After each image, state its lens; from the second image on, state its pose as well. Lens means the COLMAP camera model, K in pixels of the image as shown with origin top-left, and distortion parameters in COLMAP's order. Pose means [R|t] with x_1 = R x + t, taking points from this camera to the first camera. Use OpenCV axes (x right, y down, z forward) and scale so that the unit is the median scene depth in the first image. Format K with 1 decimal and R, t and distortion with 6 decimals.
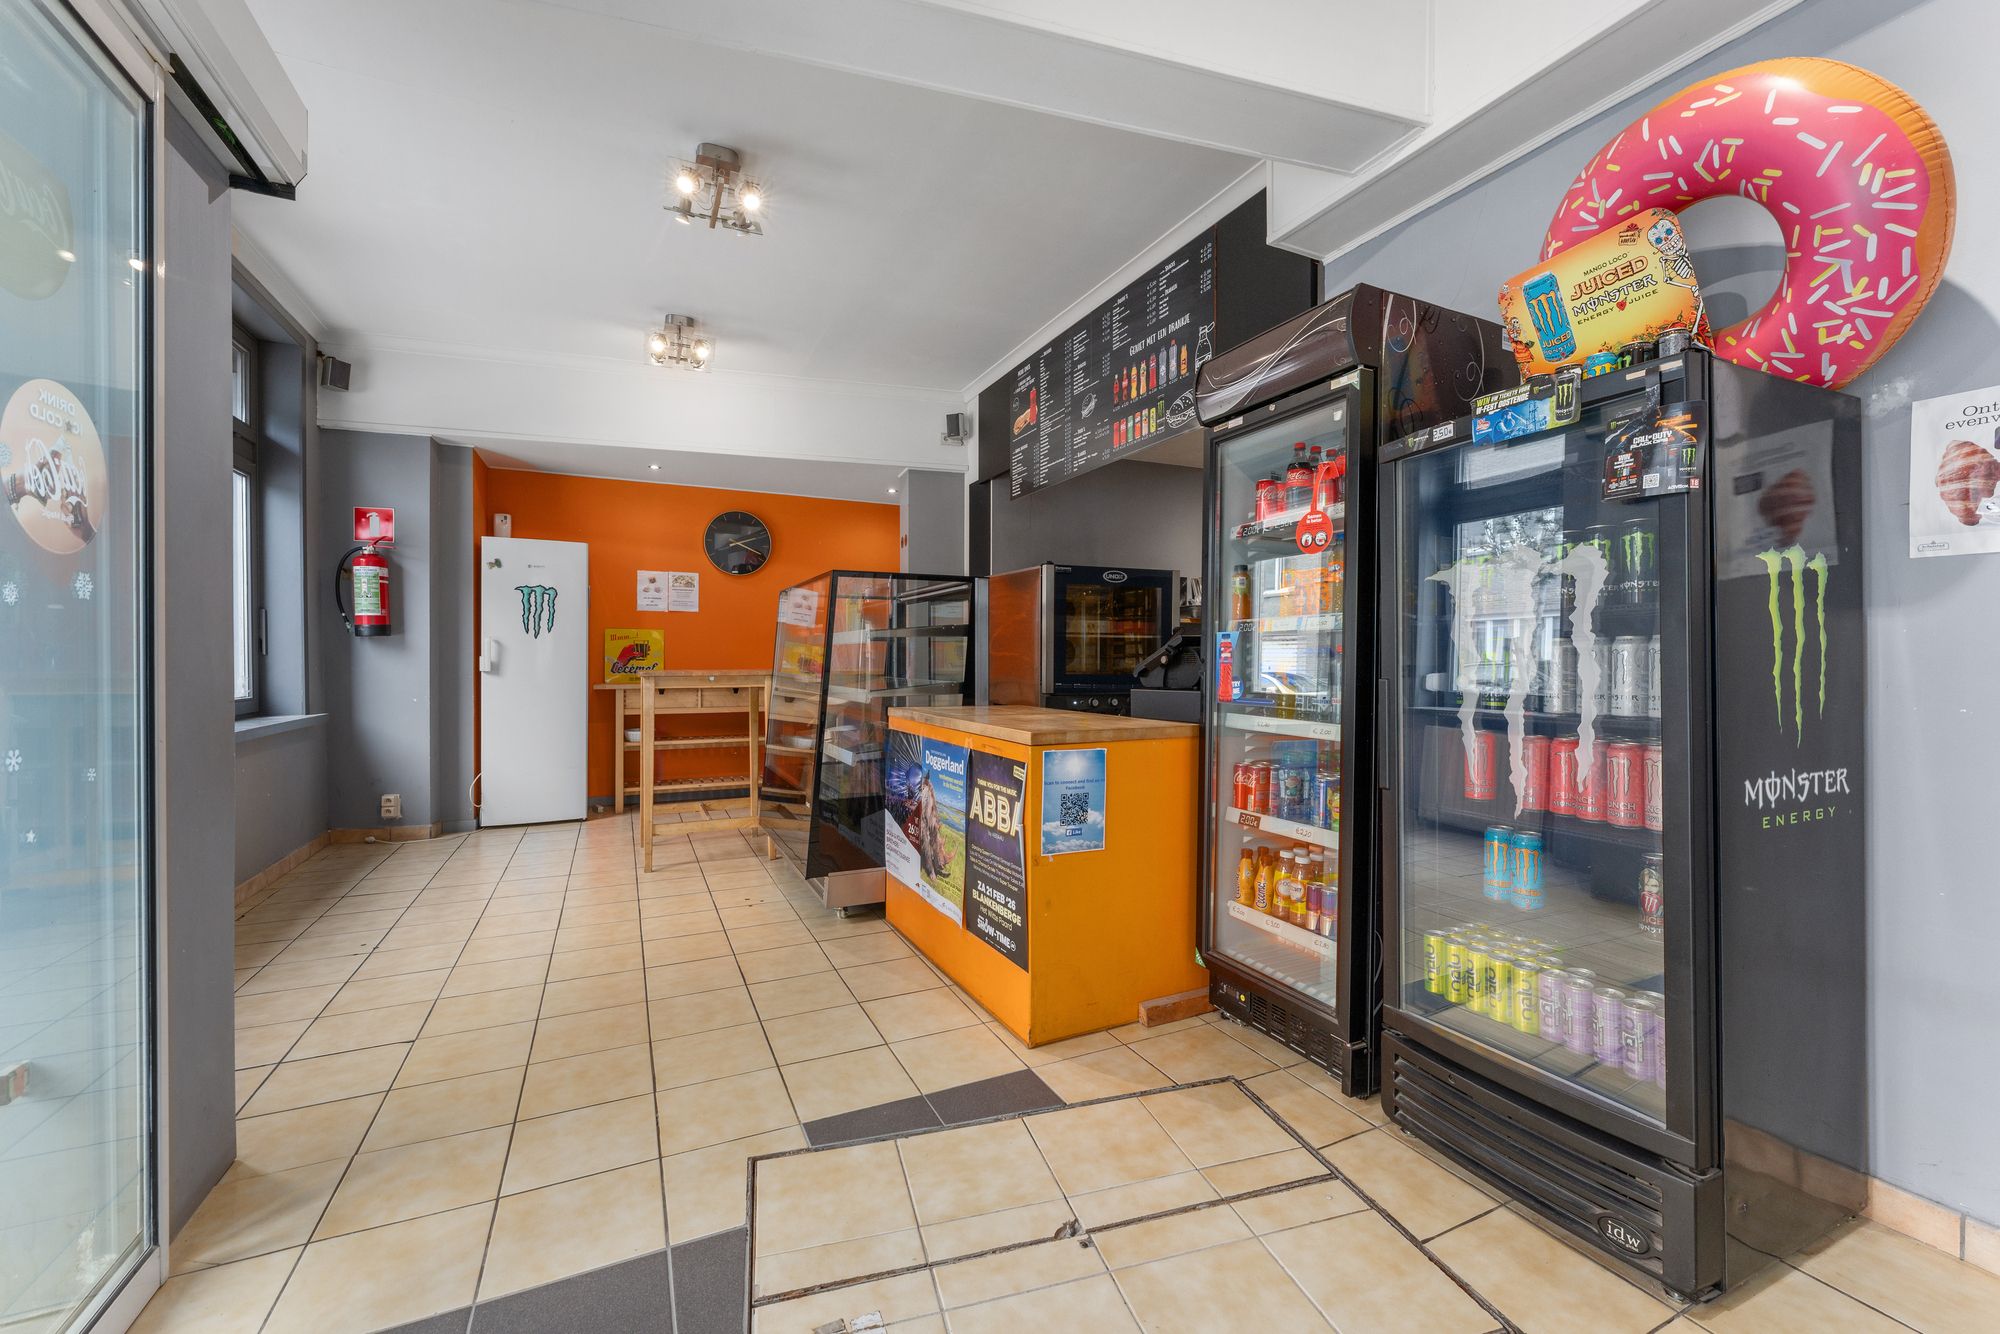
lens RADIAL K [[791.8, 0, 998.8], [0, 791.8, 657.7], [0, 0, 1]] dist [-0.007412, -0.000145]
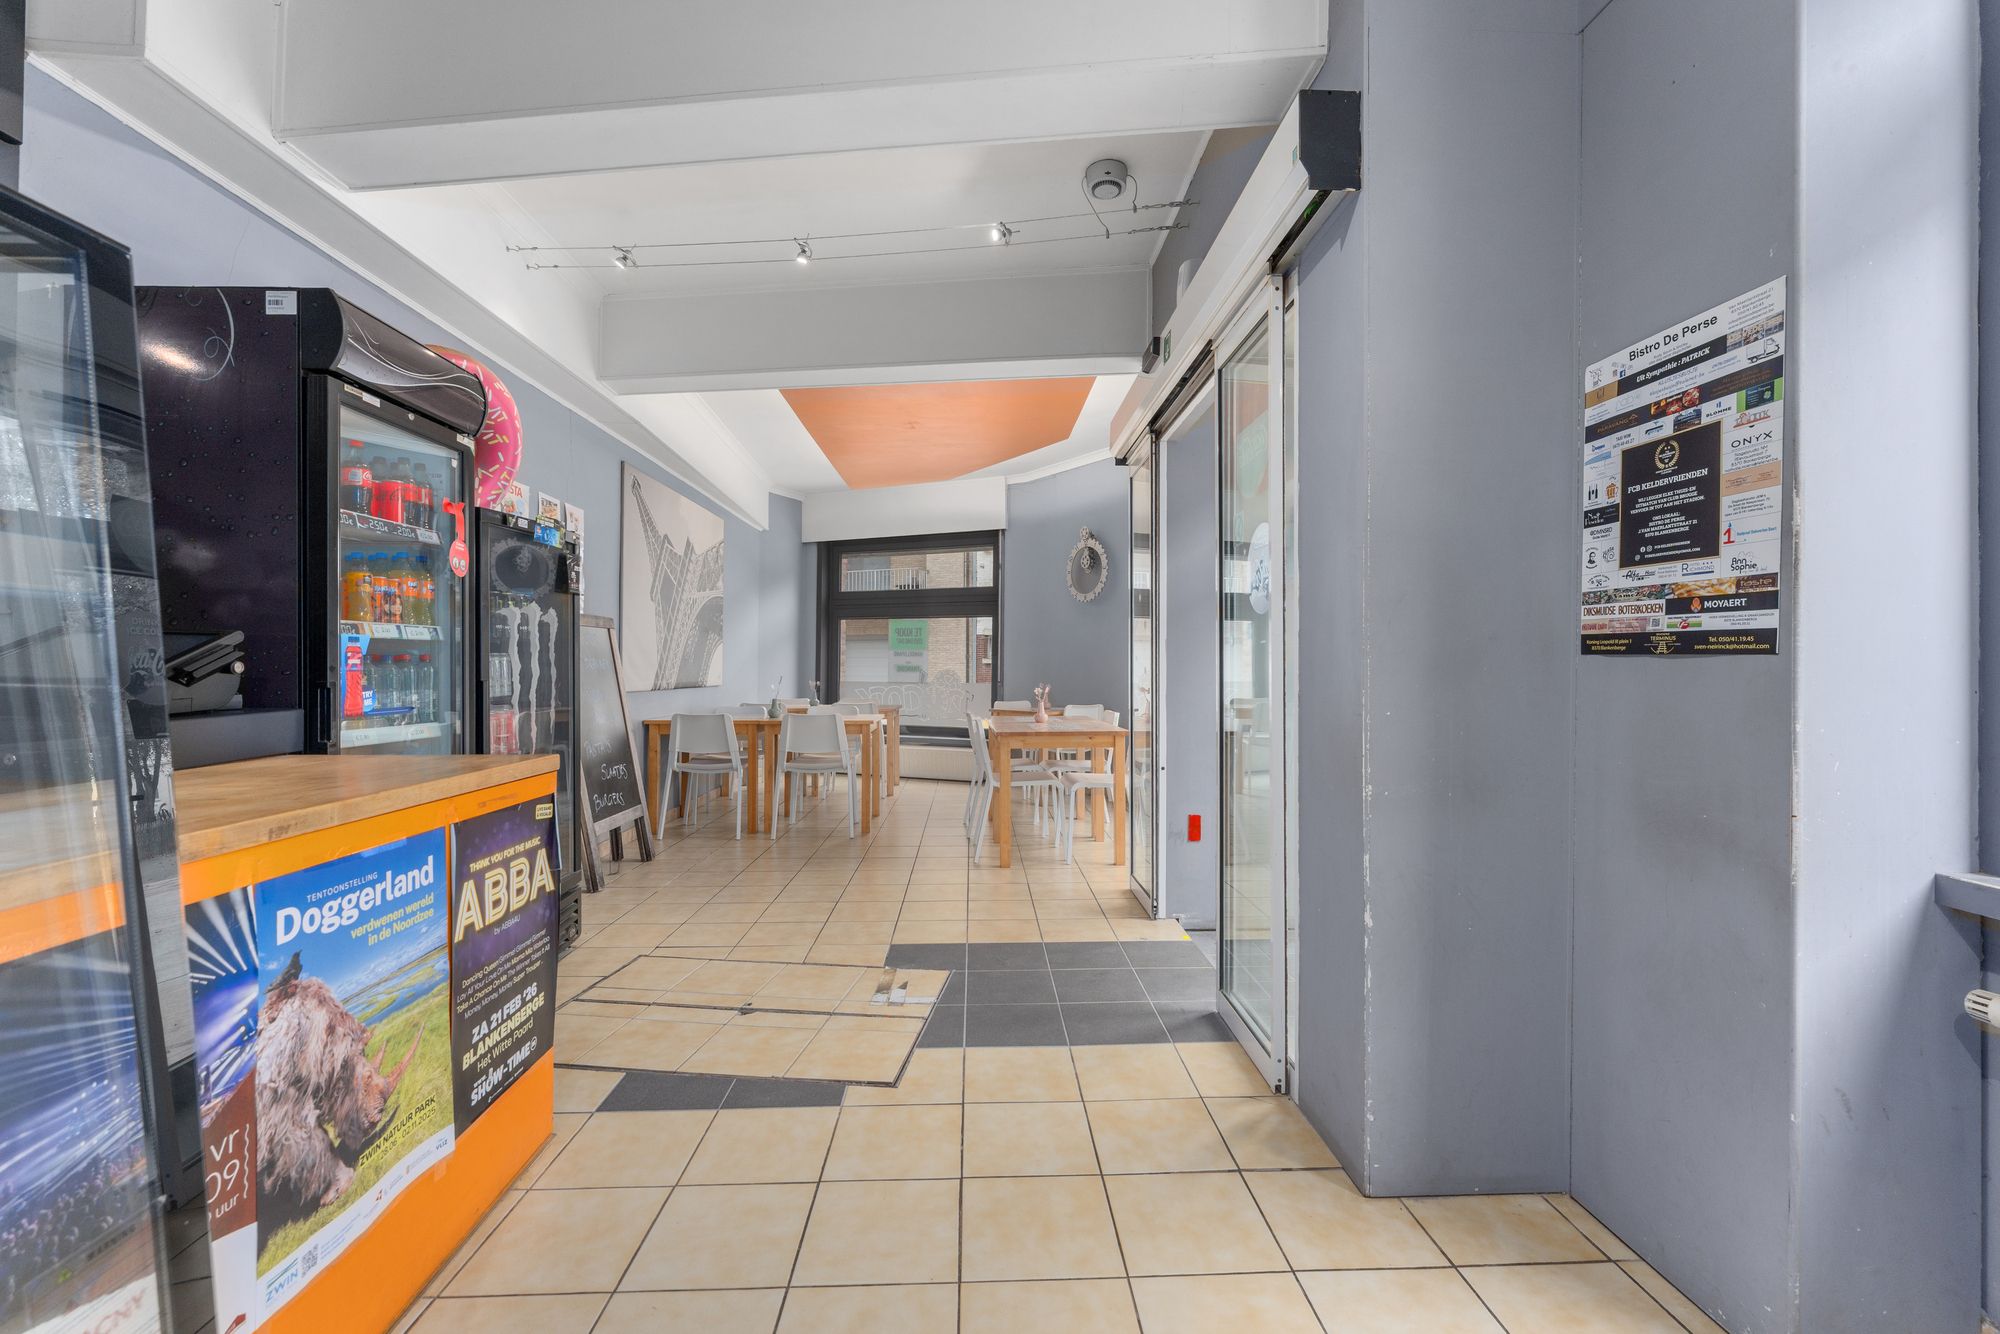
lens RADIAL K [[829.1, 0, 1009.1], [0, 829.1, 664.5], [0, 0, 1]] dist [-0.003219, 0.000215]
pose [[-0.919698, -0.004006, 0.392605, -0.626822], [-0.005822, 0.999977, -0.003433, -0.001088], [-0.392583, -0.005443, -0.919701, 1.360205]]
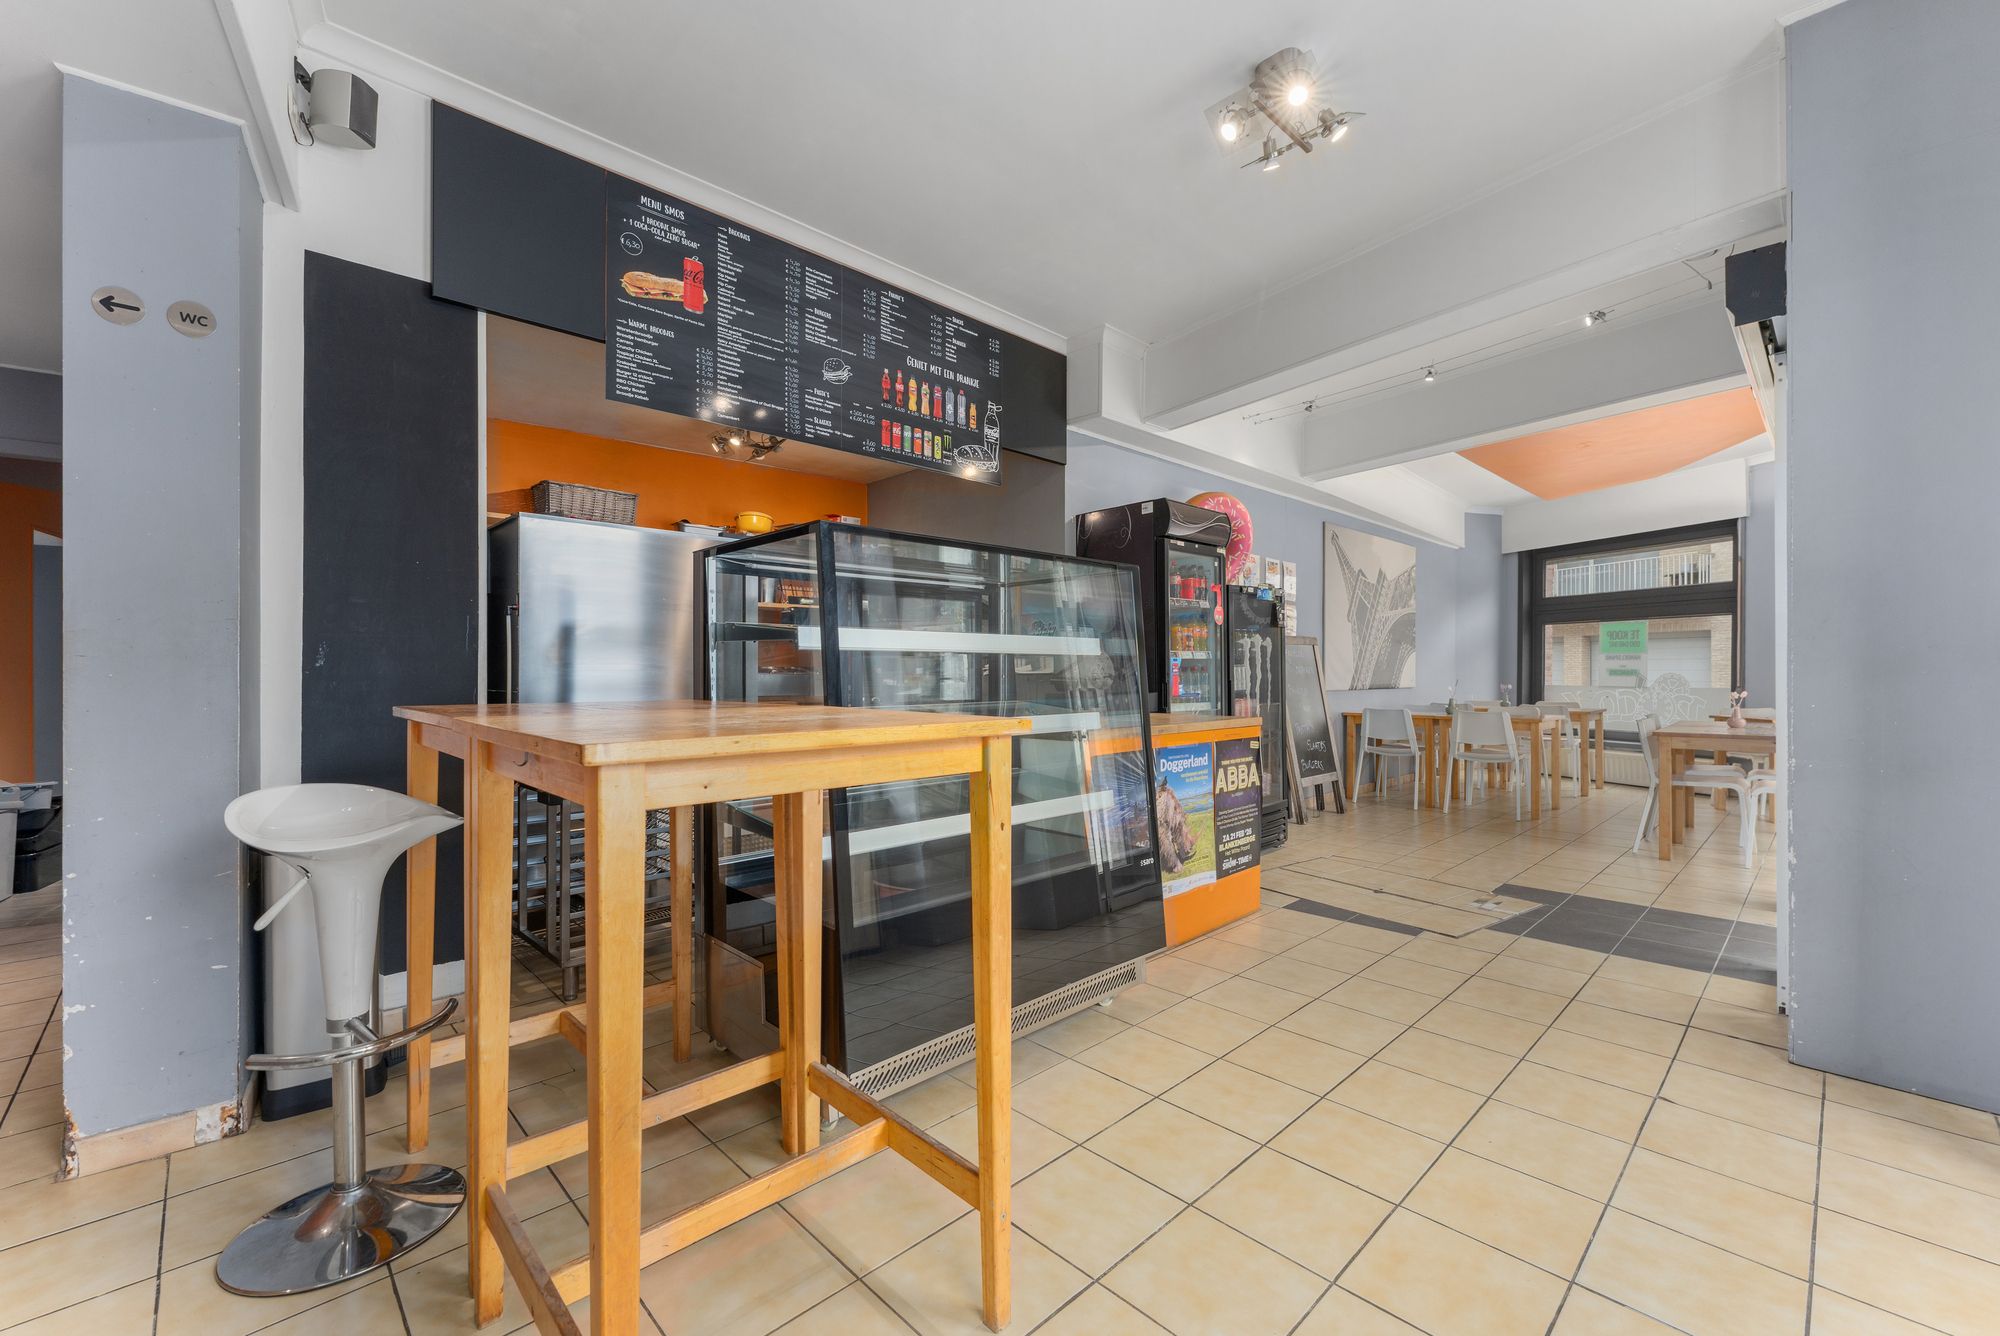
lens RADIAL K [[829.1, 0, 1009.1], [0, 829.1, 665.5], [0, 0, 1]] dist [-0.003219, 0.000215]
pose [[-0.316629, 0.005357, 0.948534, -1.205825], [0.000303, 0.999985, -0.005547, -0.003778], [-0.948550, -0.001469, -0.316625, 1.717702]]
